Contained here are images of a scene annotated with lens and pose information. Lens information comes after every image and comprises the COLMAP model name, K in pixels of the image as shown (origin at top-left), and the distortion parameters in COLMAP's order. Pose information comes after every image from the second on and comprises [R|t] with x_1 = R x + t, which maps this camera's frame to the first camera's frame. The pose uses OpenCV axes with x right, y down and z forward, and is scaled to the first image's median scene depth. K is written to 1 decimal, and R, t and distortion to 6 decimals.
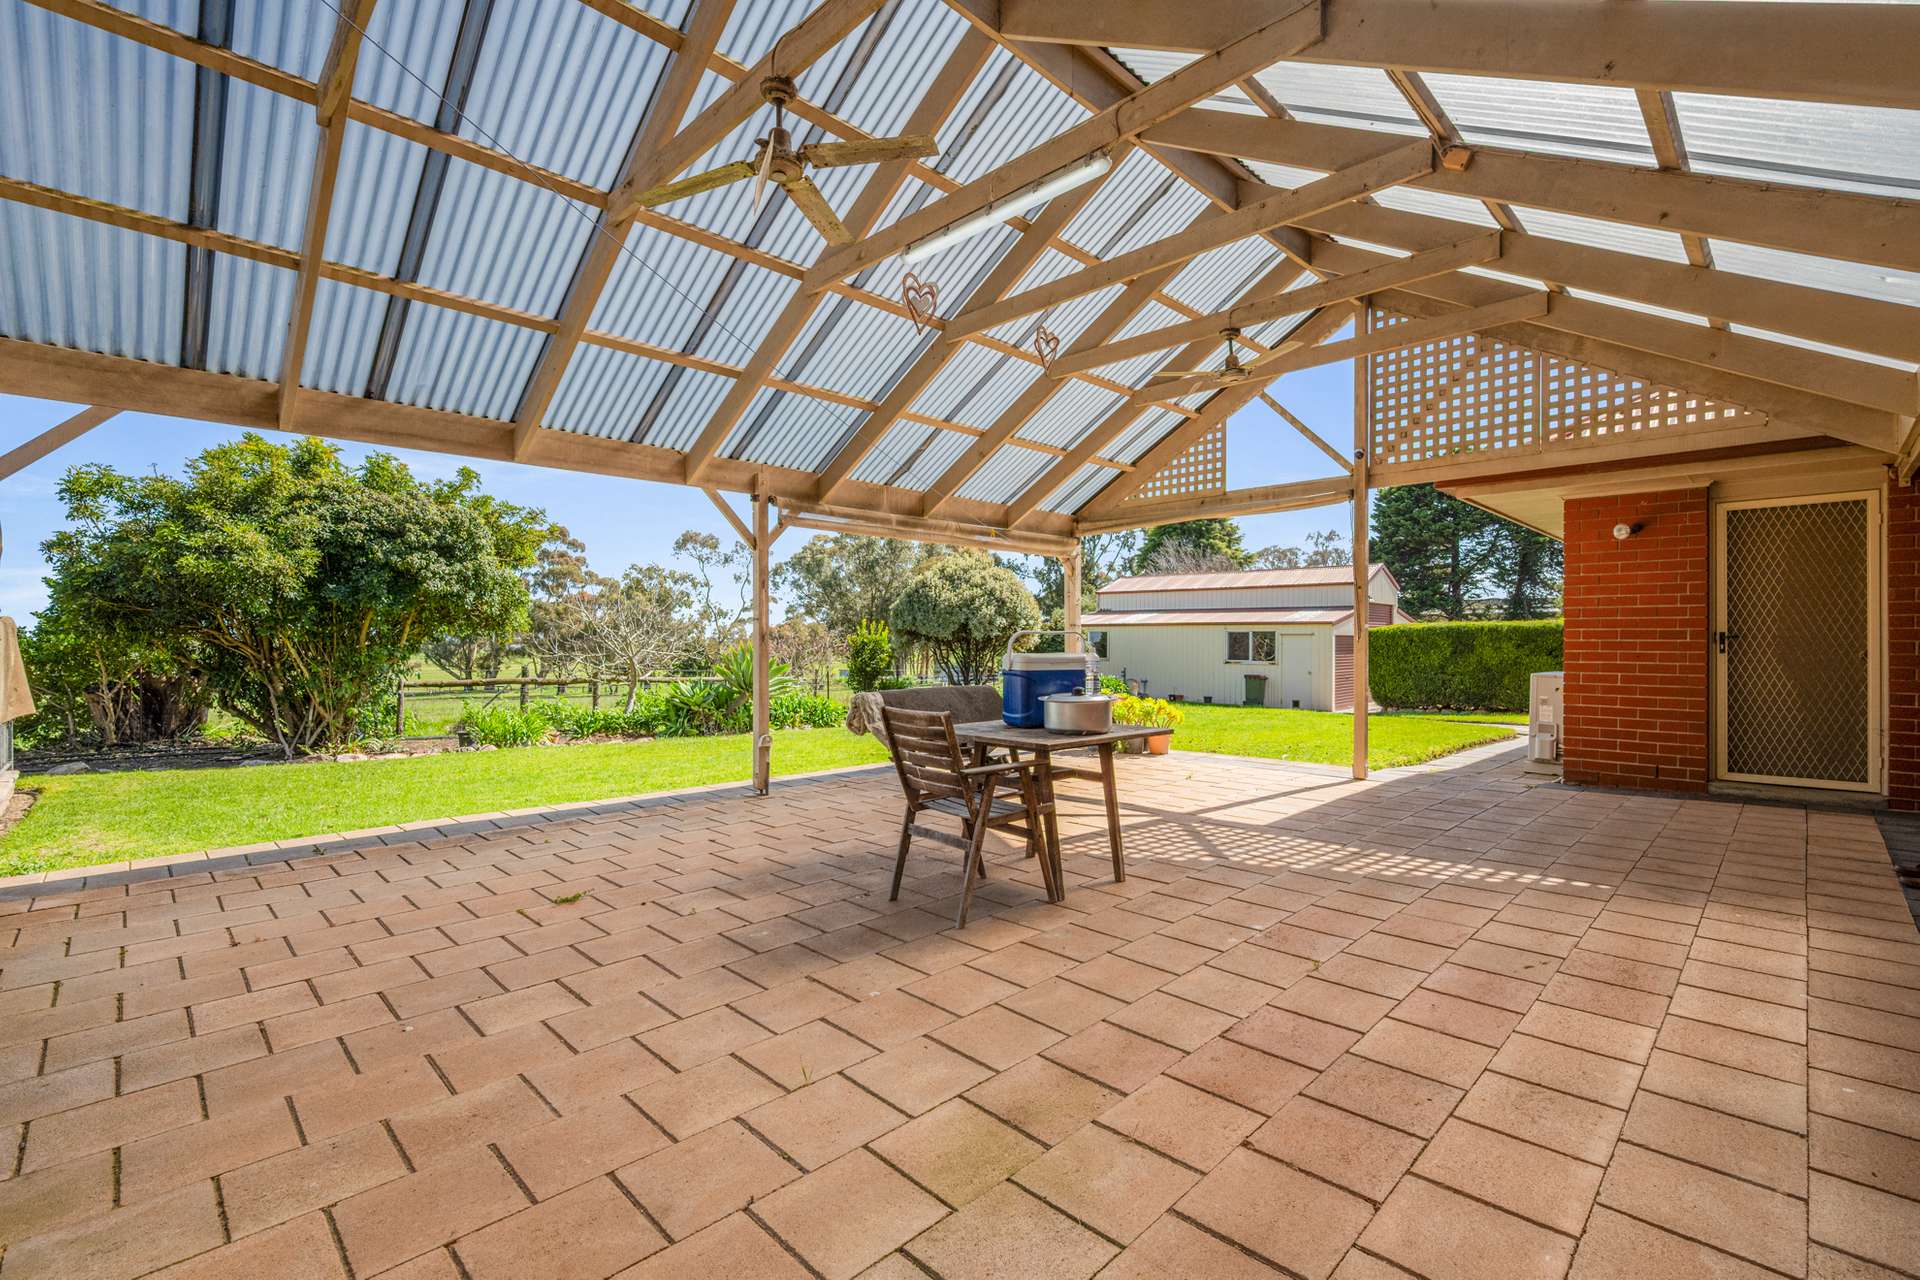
lens RADIAL K [[839.3, 0, 961.7], [0, 839.3, 636.7], [0, 0, 1]] dist [-0.000713, 0.000058]
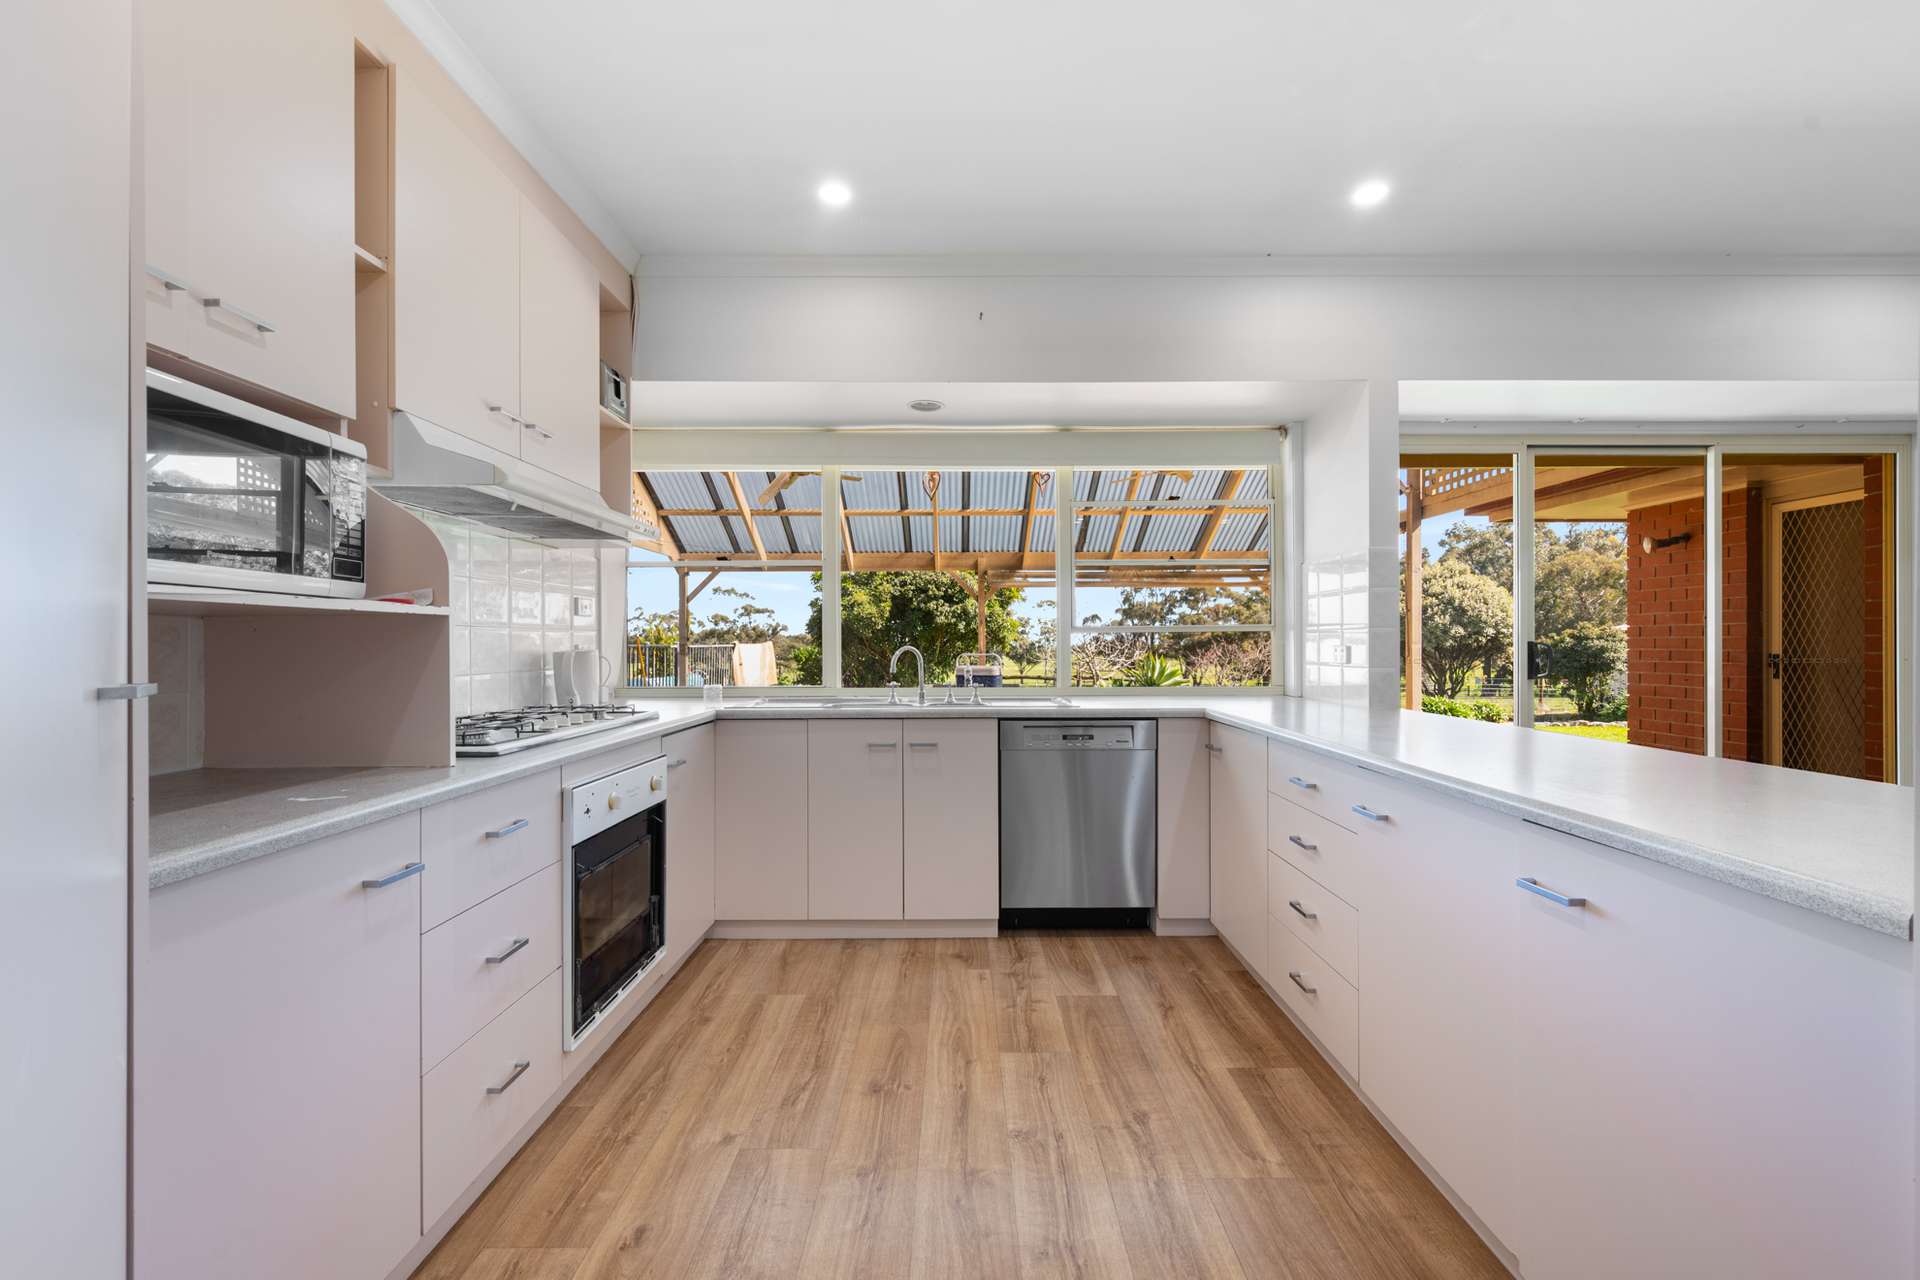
lens RADIAL K [[755.7, 0, 956.4], [0, 755.7, 643.5], [0, 0, 1]] dist [-0.000199, -0.000070]
pose [[0.708913, -0.002957, -0.705290, 0.511406], [0.004533, 0.999990, 0.000364, -0.012227], [0.705282, -0.003455, 0.708919, -0.085407]]
